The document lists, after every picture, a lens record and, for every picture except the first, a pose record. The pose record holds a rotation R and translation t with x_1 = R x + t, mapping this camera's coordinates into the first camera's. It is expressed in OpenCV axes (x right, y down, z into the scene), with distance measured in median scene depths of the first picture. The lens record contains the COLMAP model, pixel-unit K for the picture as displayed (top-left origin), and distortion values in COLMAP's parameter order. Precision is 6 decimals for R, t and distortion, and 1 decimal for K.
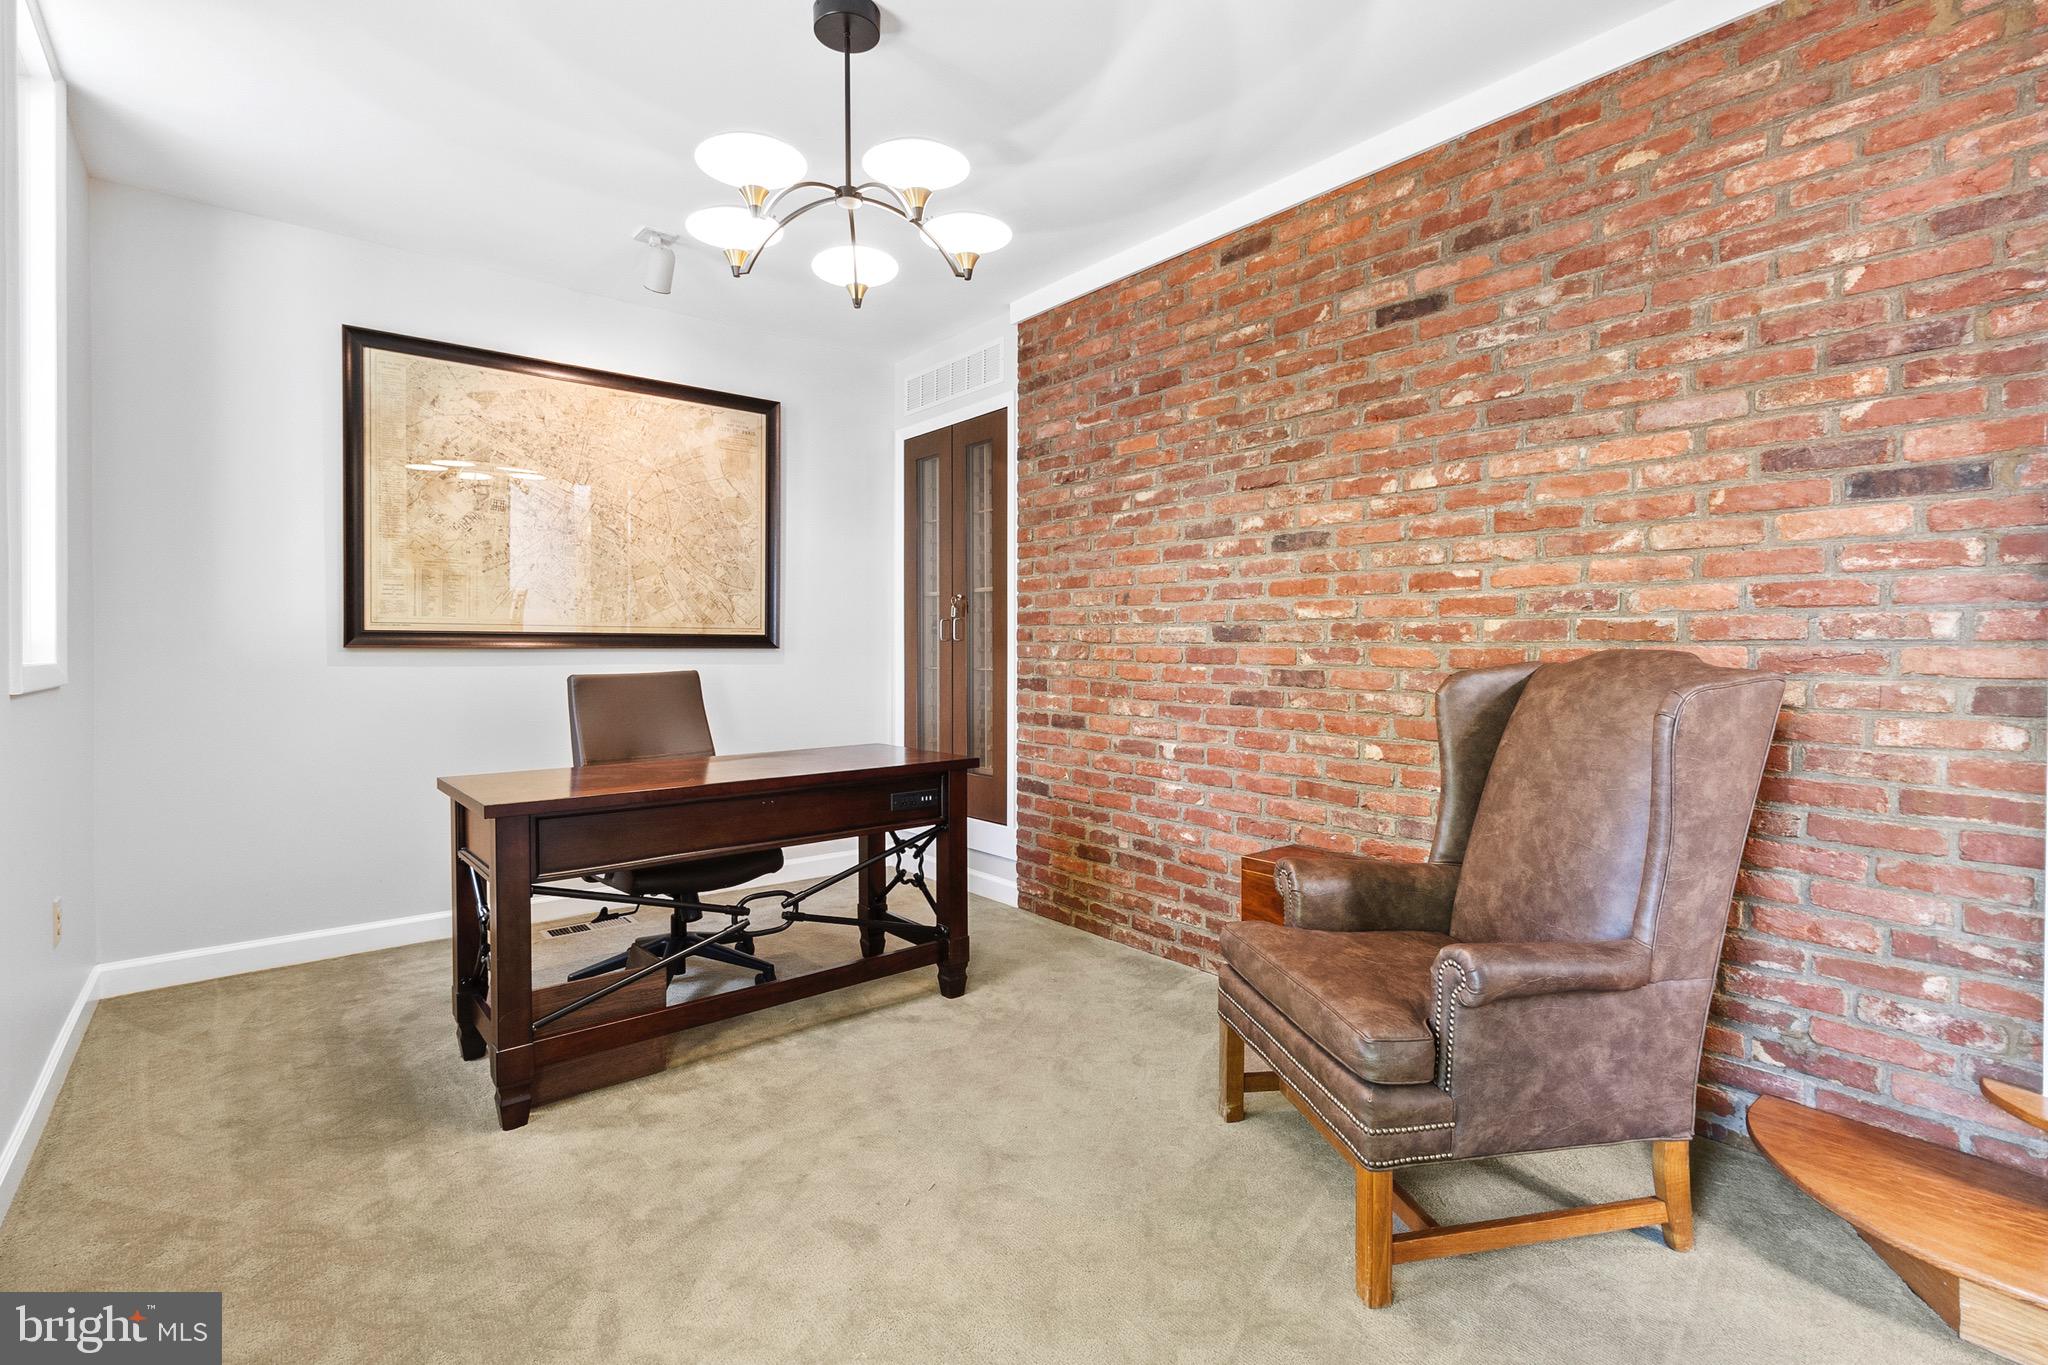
lens RADIAL K [[980.1, 0, 1025.2], [0, 980.1, 644.6], [0, 0, 1]] dist [-0.000972, -0.000351]
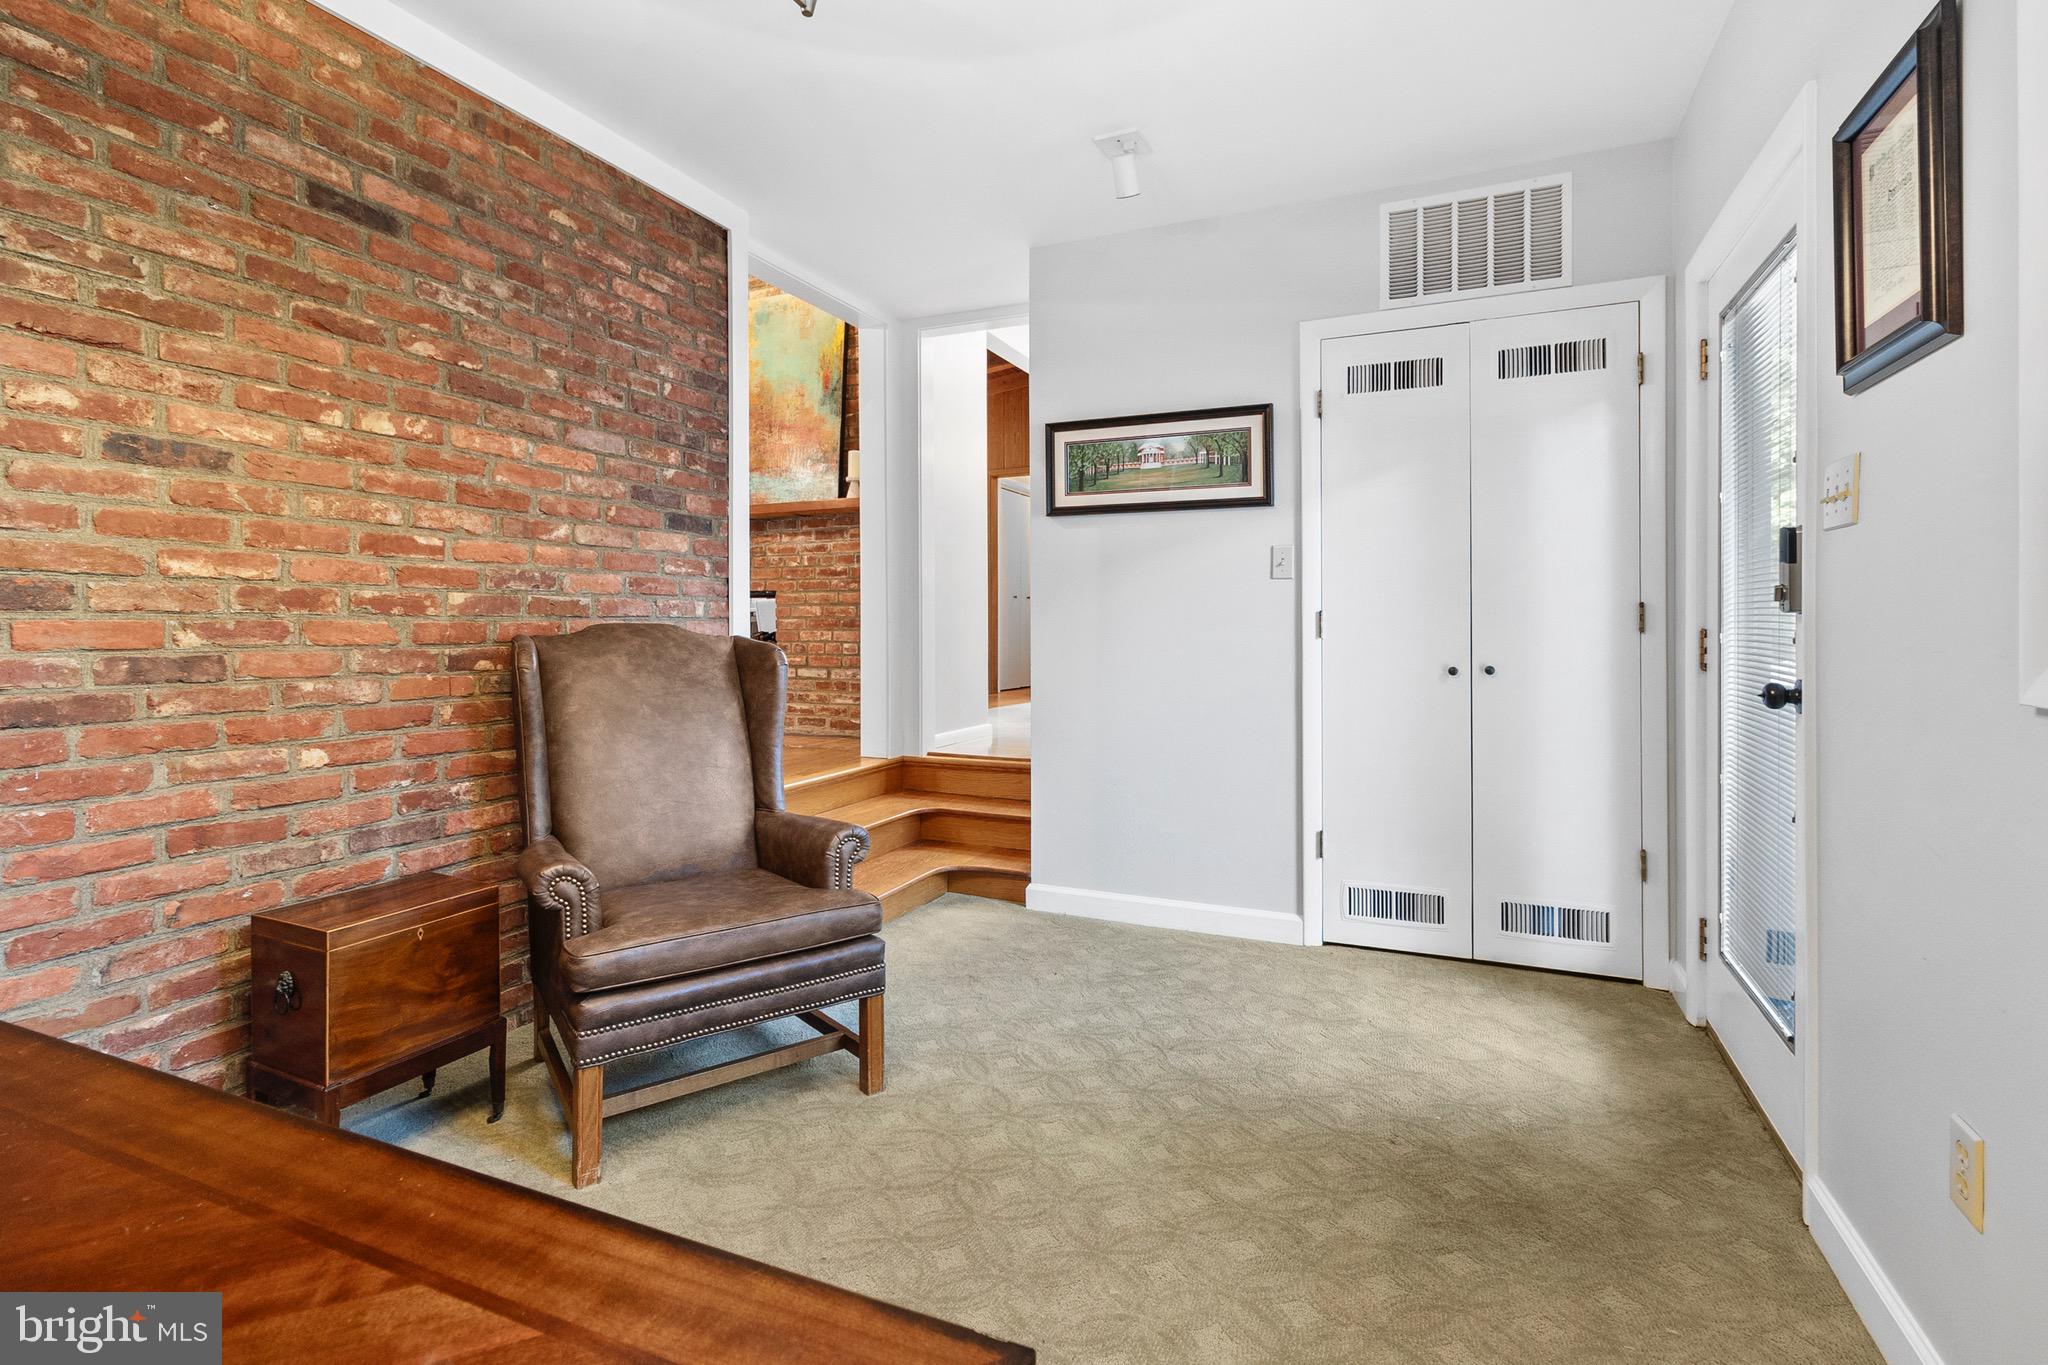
lens RADIAL K [[980.1, 0, 1025.2], [0, 980.1, 644.6], [0, 0, 1]] dist [-0.000972, -0.000351]
pose [[-0.471584, -0.004762, 0.881808, -0.603960], [0.013988, 0.999819, 0.012880, 0.019958], [-0.881710, 0.018409, -0.471432, 0.905822]]
